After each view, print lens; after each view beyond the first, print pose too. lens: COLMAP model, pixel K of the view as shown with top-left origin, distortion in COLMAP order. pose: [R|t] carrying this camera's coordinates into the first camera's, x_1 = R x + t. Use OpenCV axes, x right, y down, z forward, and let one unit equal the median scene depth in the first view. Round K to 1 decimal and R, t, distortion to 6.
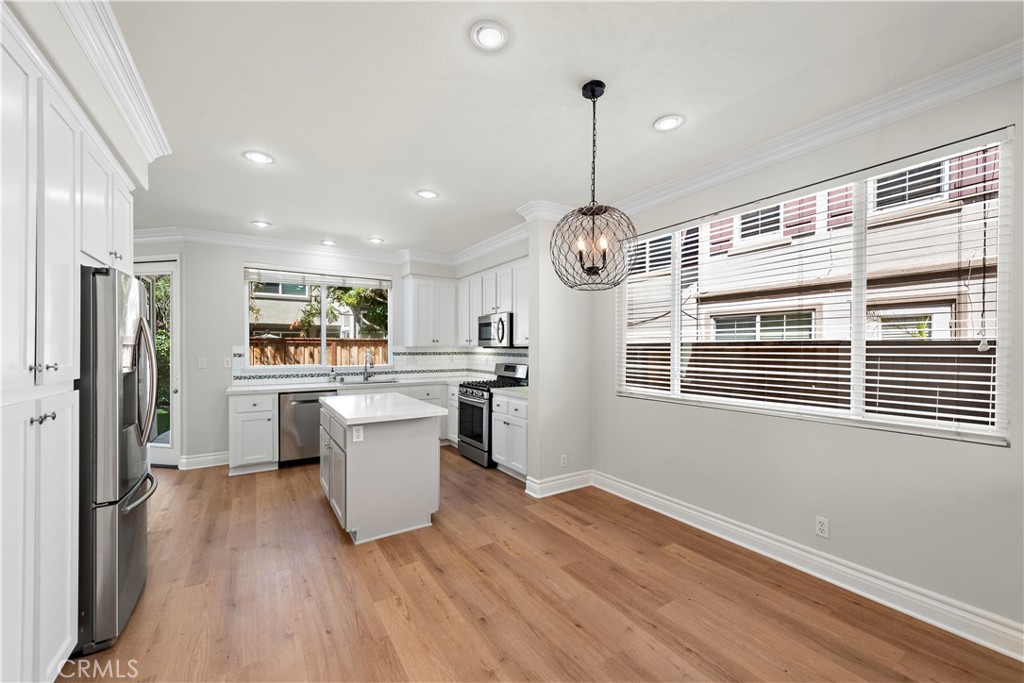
lens RADIAL K [[404.5, 0, 517.0], [0, 404.5, 348.7], [0, 0, 1]] dist [0.012653, -0.001646]
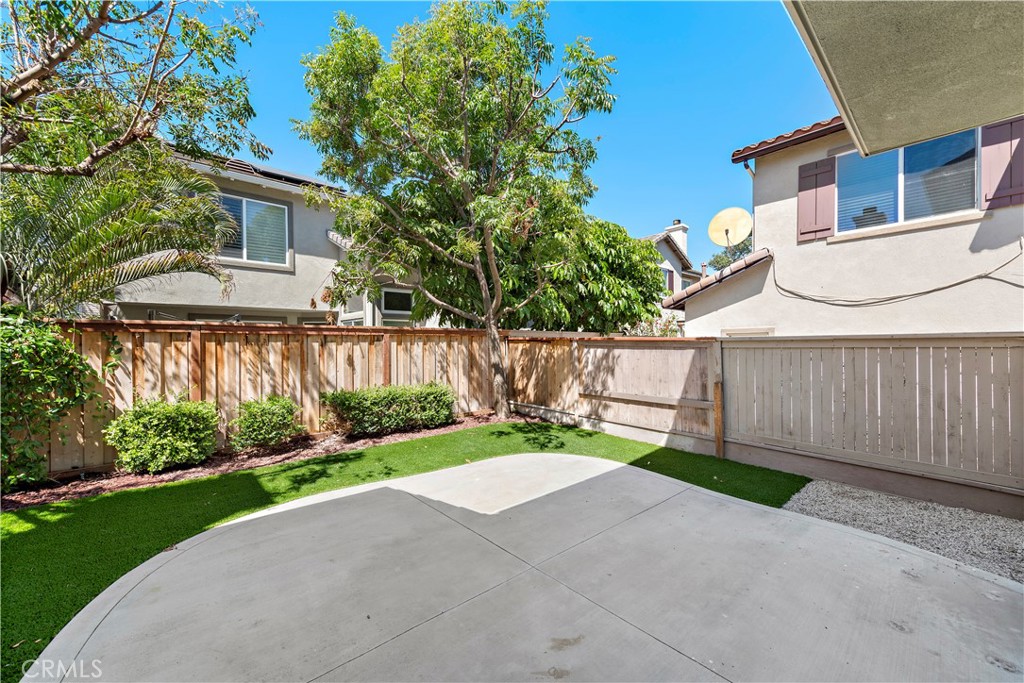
lens RADIAL K [[404.5, 0, 514.9], [0, 404.5, 344.2], [0, 0, 1]] dist [0.012653, -0.001646]
pose [[0.988069, -0.005631, 0.153908, -0.372394], [0.005940, 0.999981, -0.001543, -0.000048], [-0.153896, 0.002439, 0.988084, 0.437968]]
